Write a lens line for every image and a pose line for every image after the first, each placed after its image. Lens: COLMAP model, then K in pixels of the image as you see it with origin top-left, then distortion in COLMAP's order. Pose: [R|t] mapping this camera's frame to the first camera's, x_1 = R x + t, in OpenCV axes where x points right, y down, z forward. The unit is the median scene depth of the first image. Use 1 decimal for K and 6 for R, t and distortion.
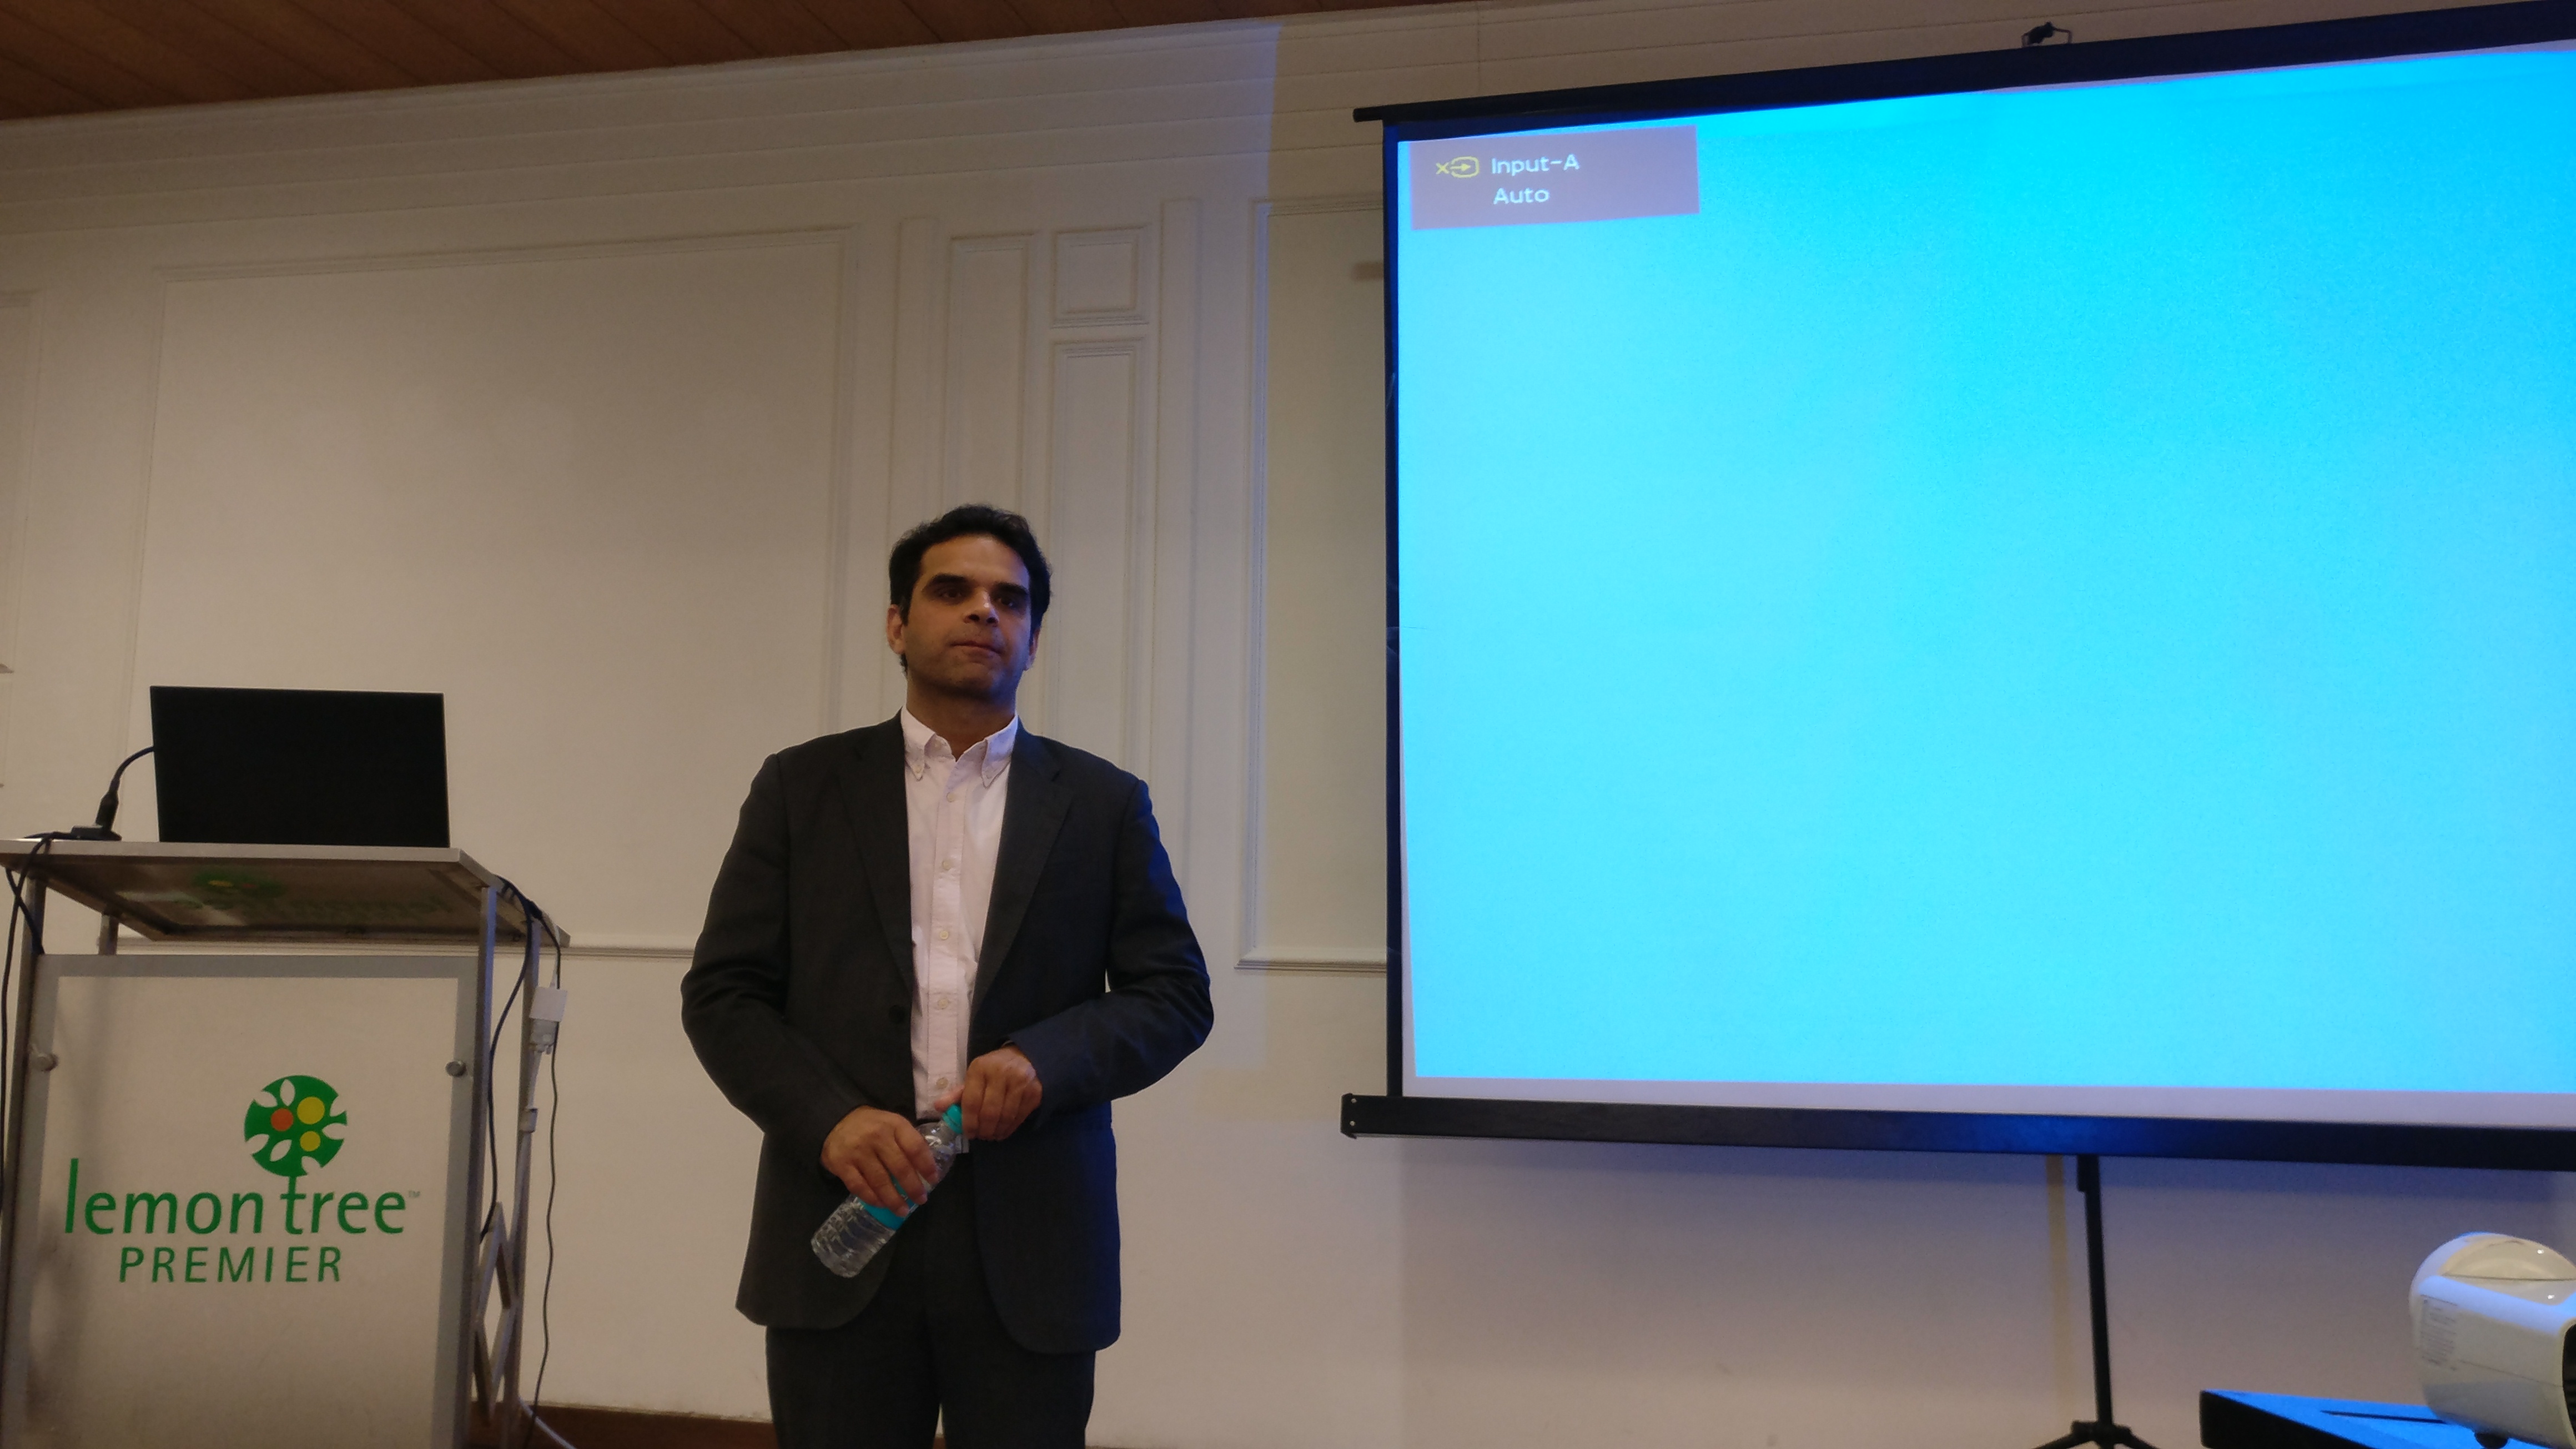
lens RADIAL K [[2041.8, 0, 1311.3], [0, 2041.8, 702.9], [0, 0, 1]] dist [0.026976, 0.020256]
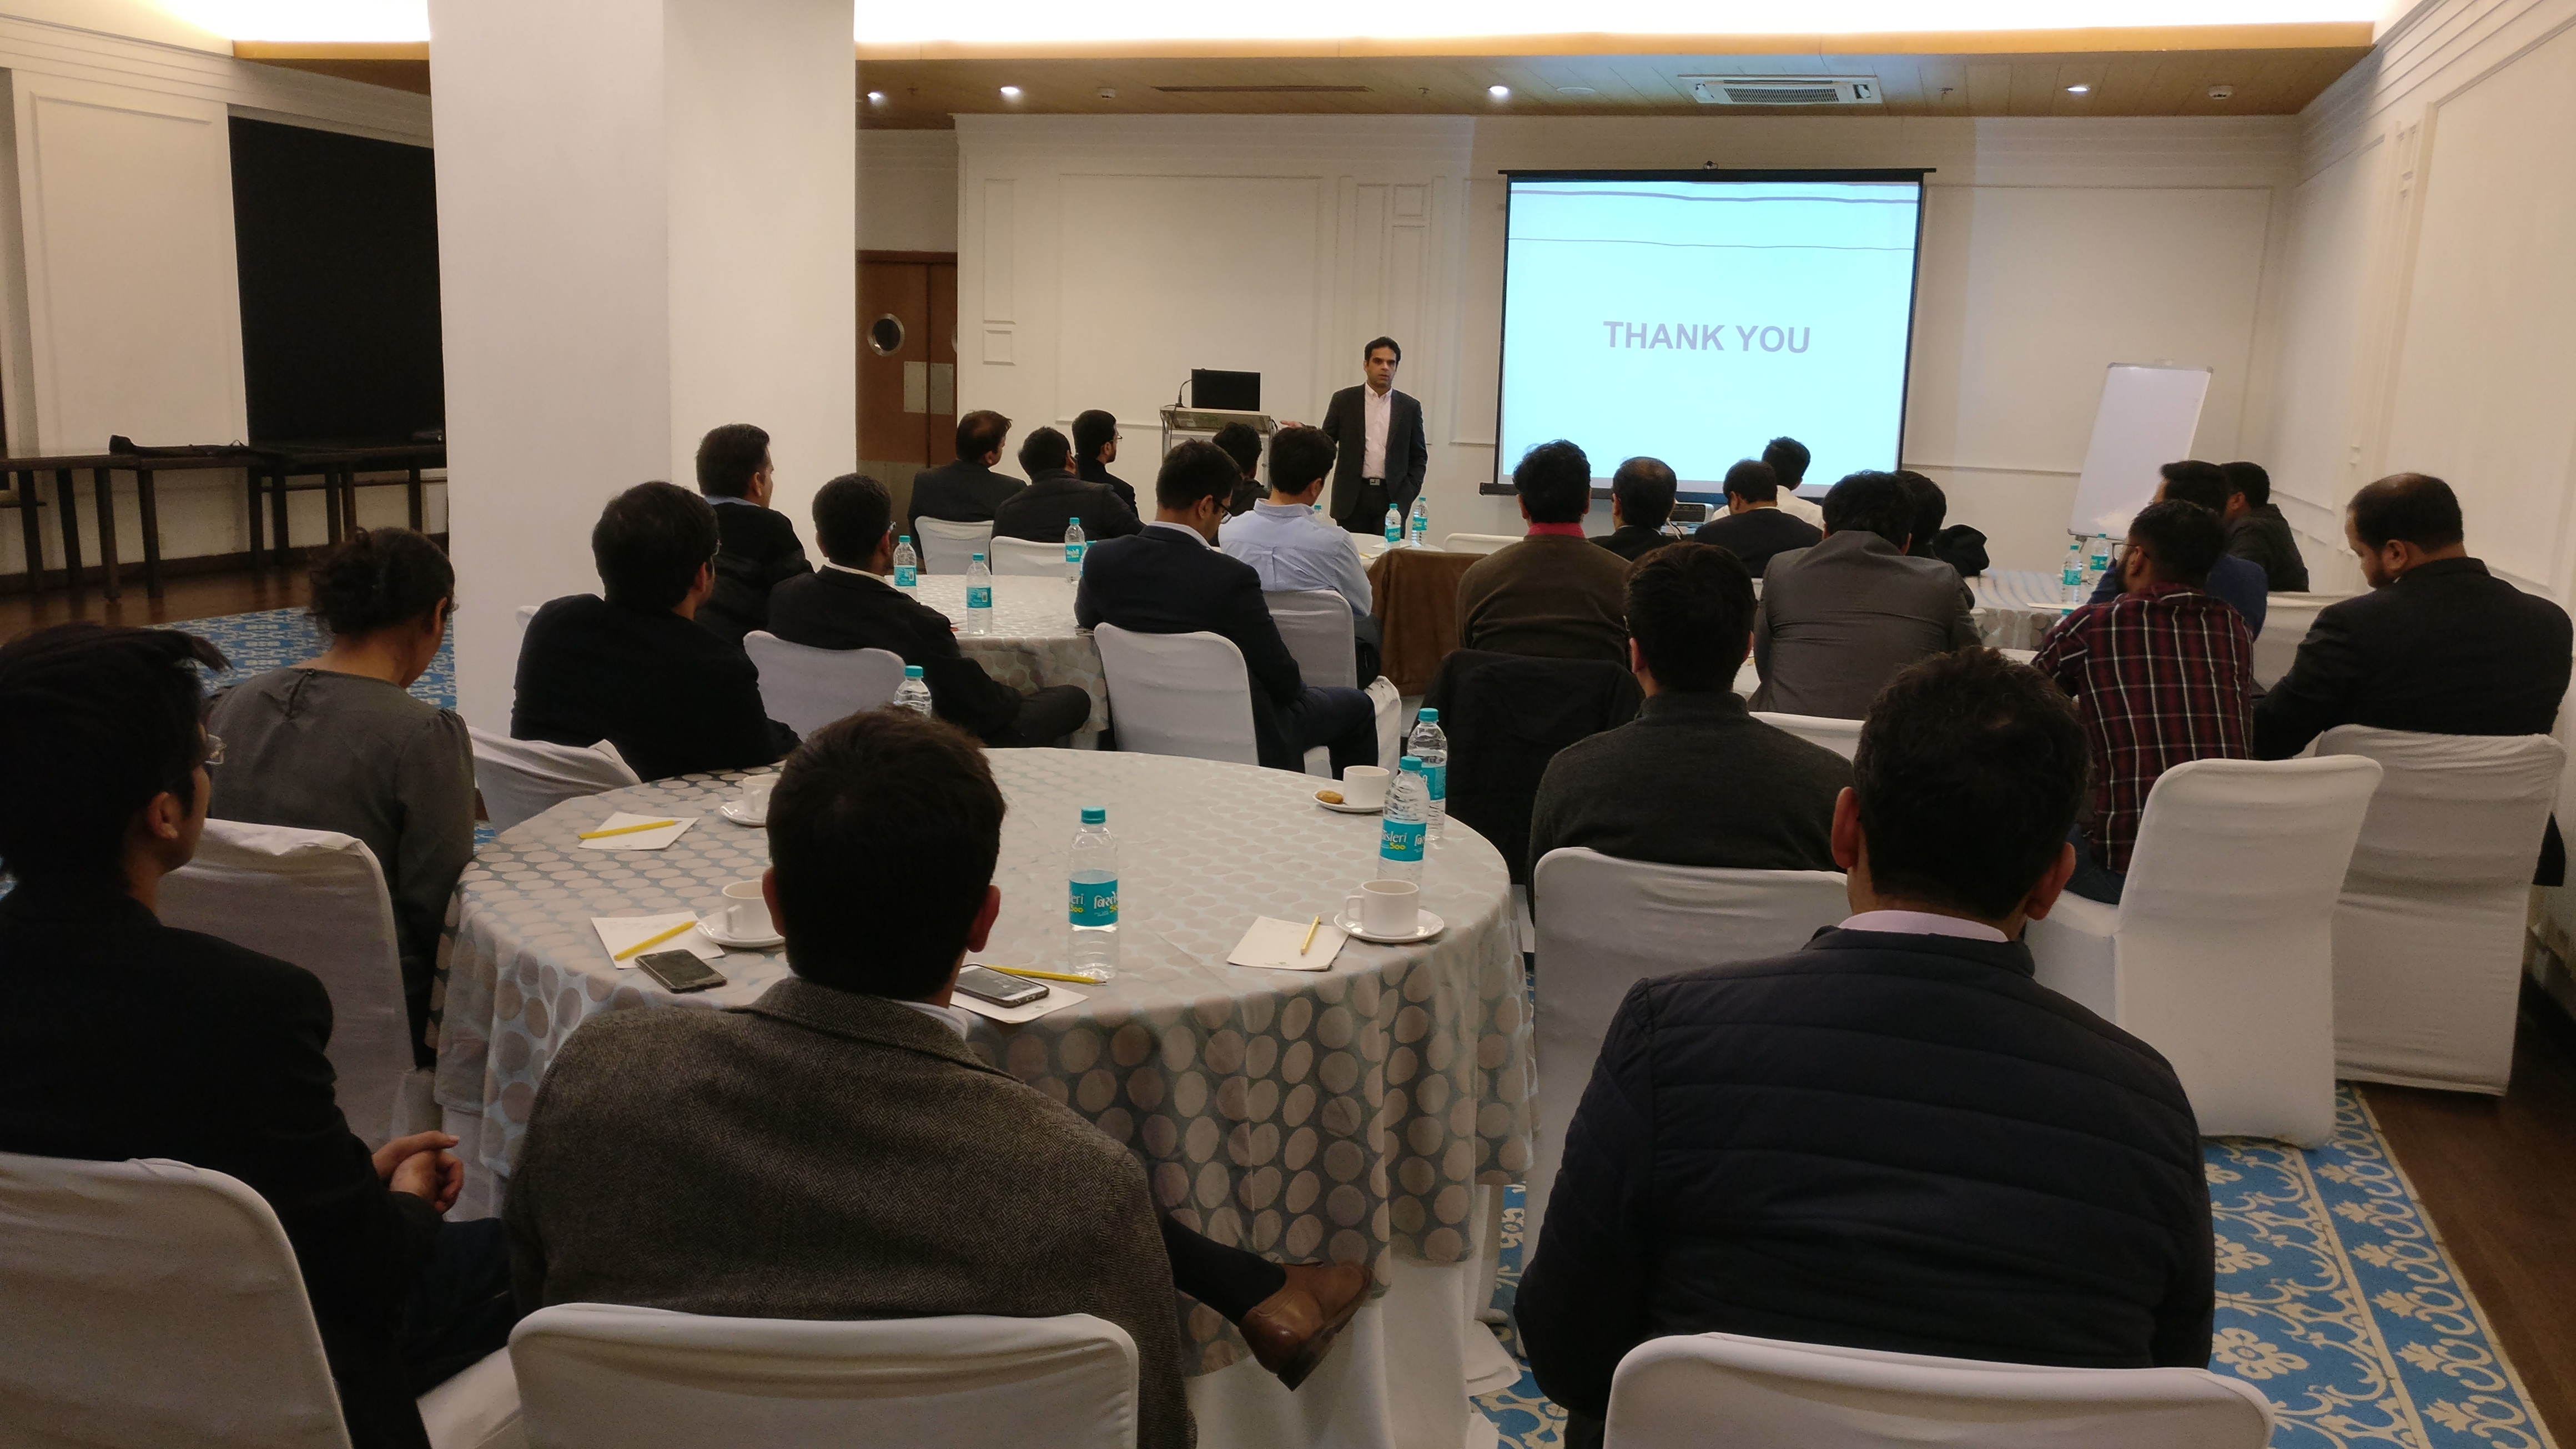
lens RADIAL K [[2041.8, 0, 1308.1], [0, 2041.8, 717.5], [0, 0, 1]] dist [0.026976, 0.020256]
pose [[0.989752, 0.043975, -0.135860, 0.276635], [-0.006591, 0.964456, 0.264161, -0.420326], [0.142648, -0.260559, 0.954862, -3.075032]]
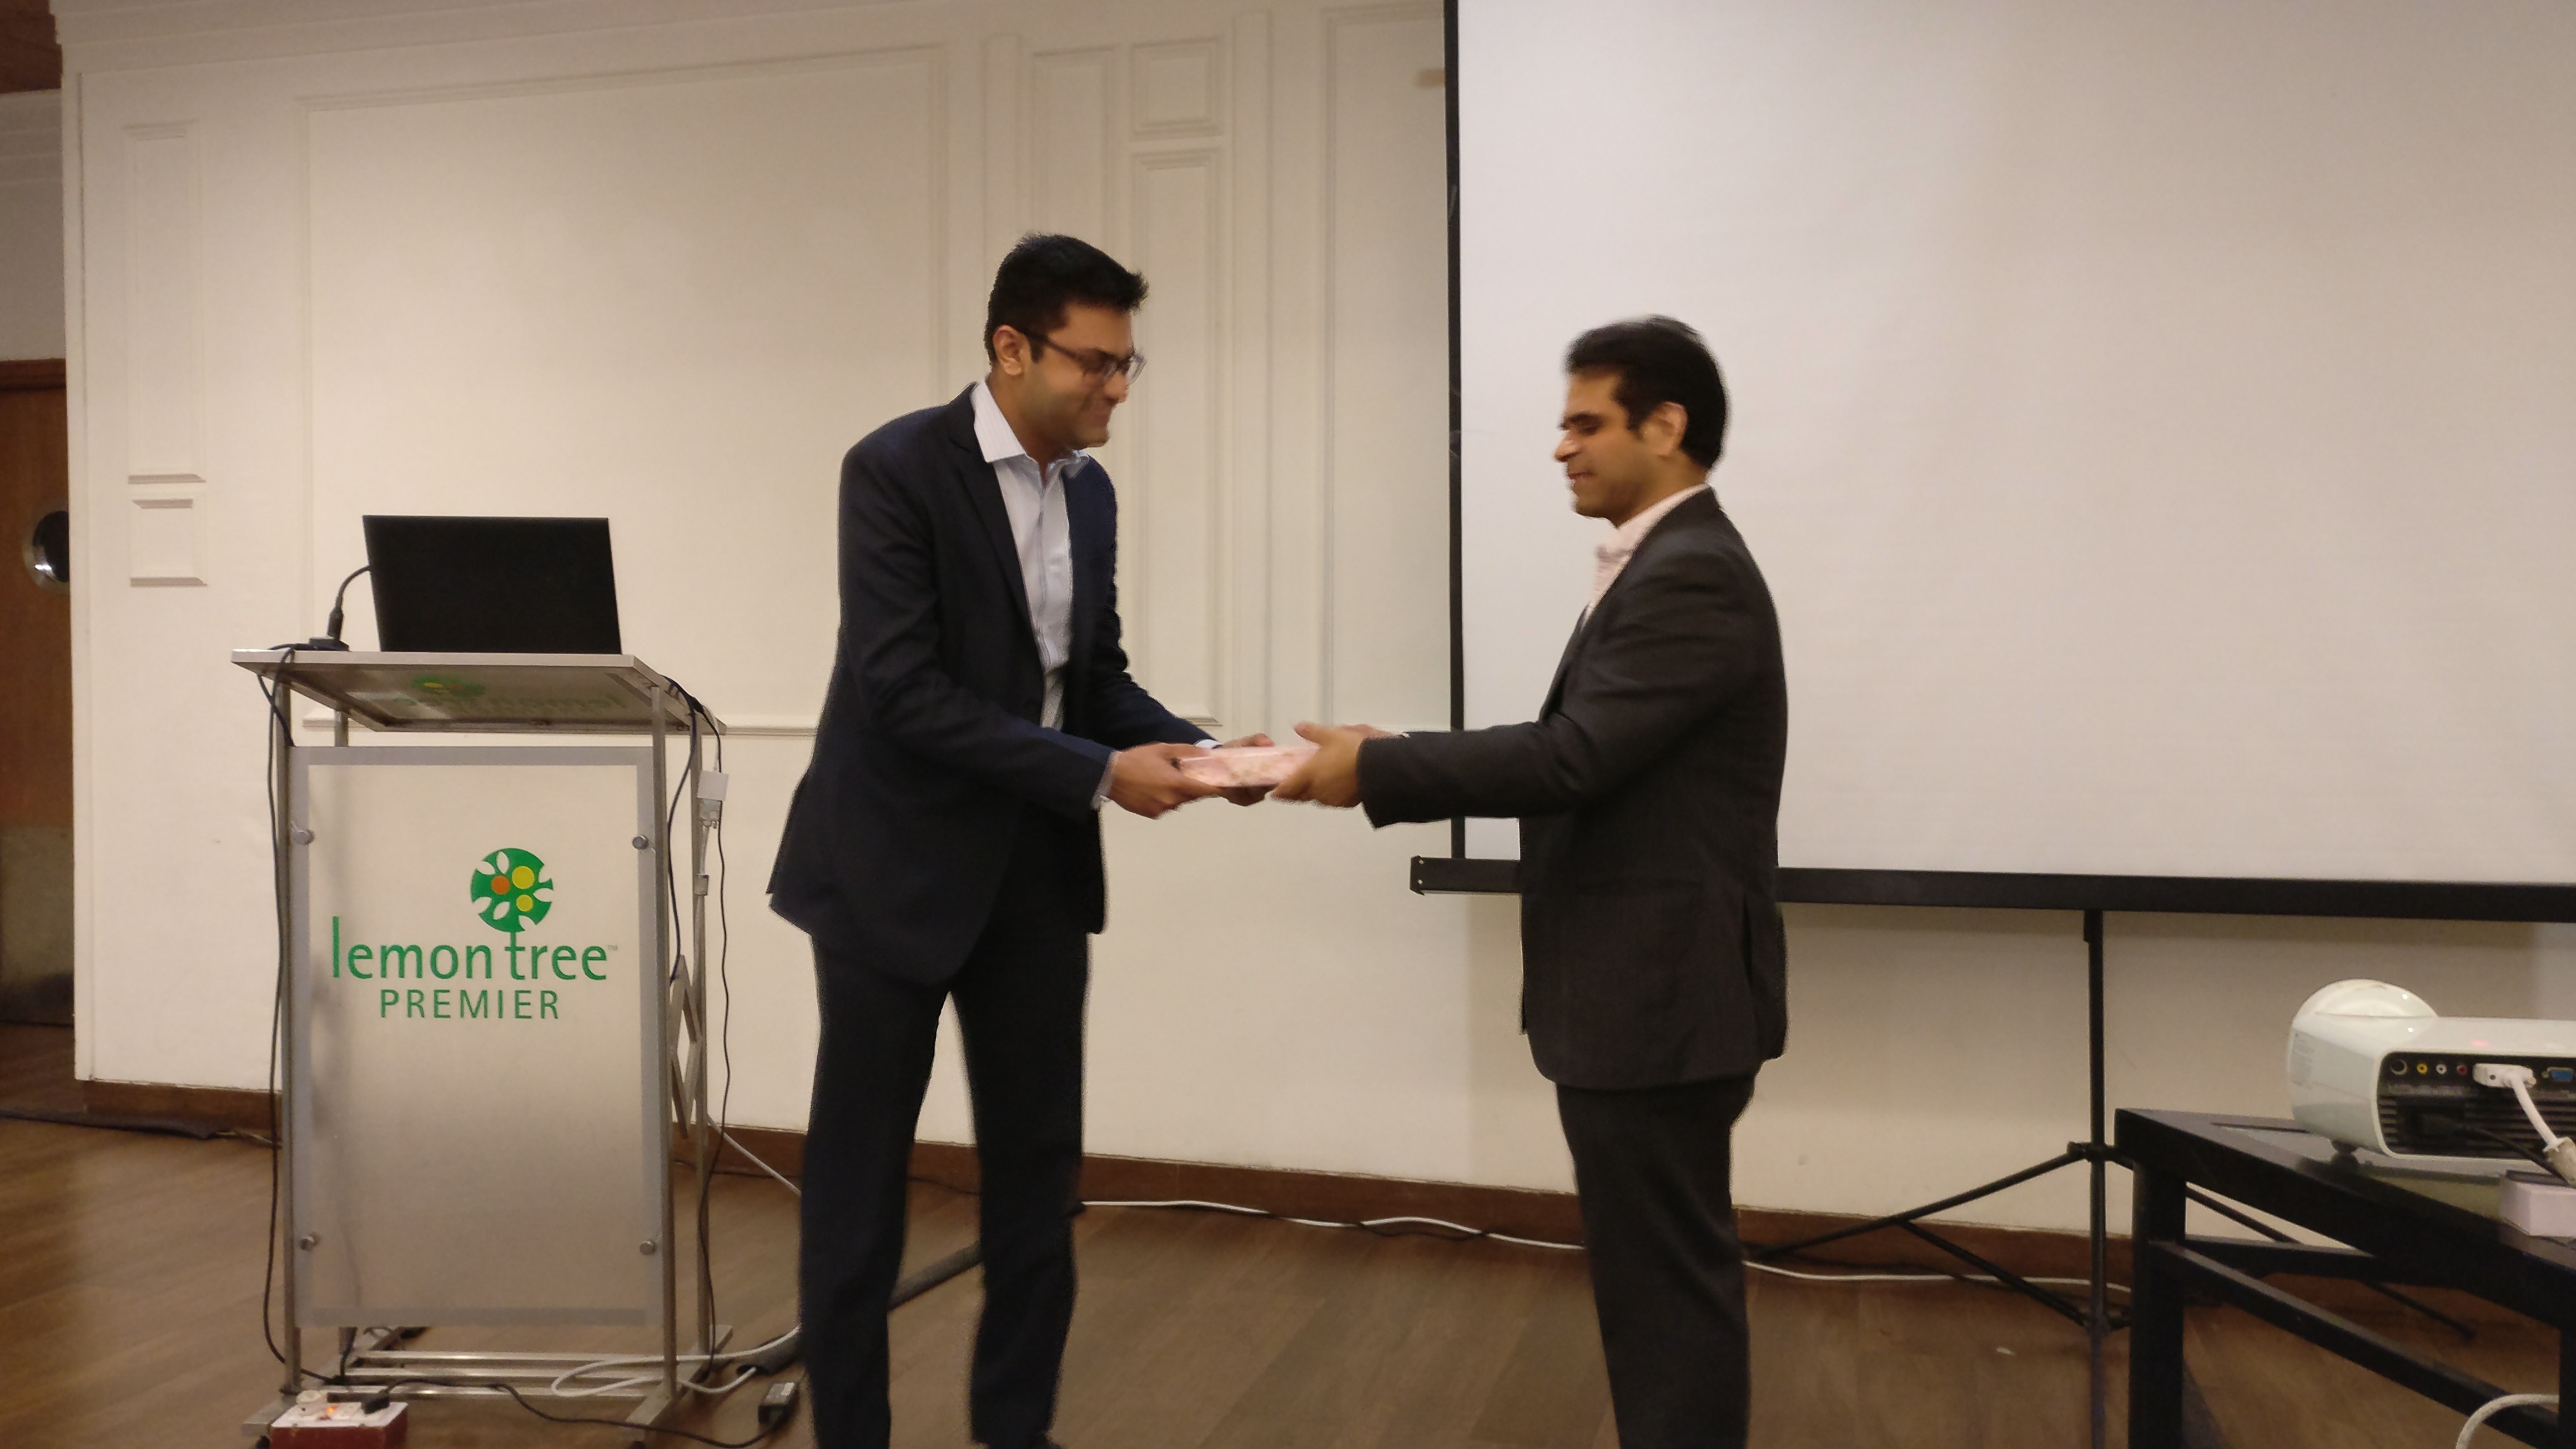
lens RADIAL K [[2041.8, 0, 1295.6], [0, 2041.8, 717.2], [0, 0, 1]] dist [0.026976, 0.020256]
pose [[0.998665, -0.007006, -0.051168, 0.014067], [0.013452, 0.991846, 0.126732, -0.033871], [0.049863, -0.127251, 0.990616, -0.120612]]
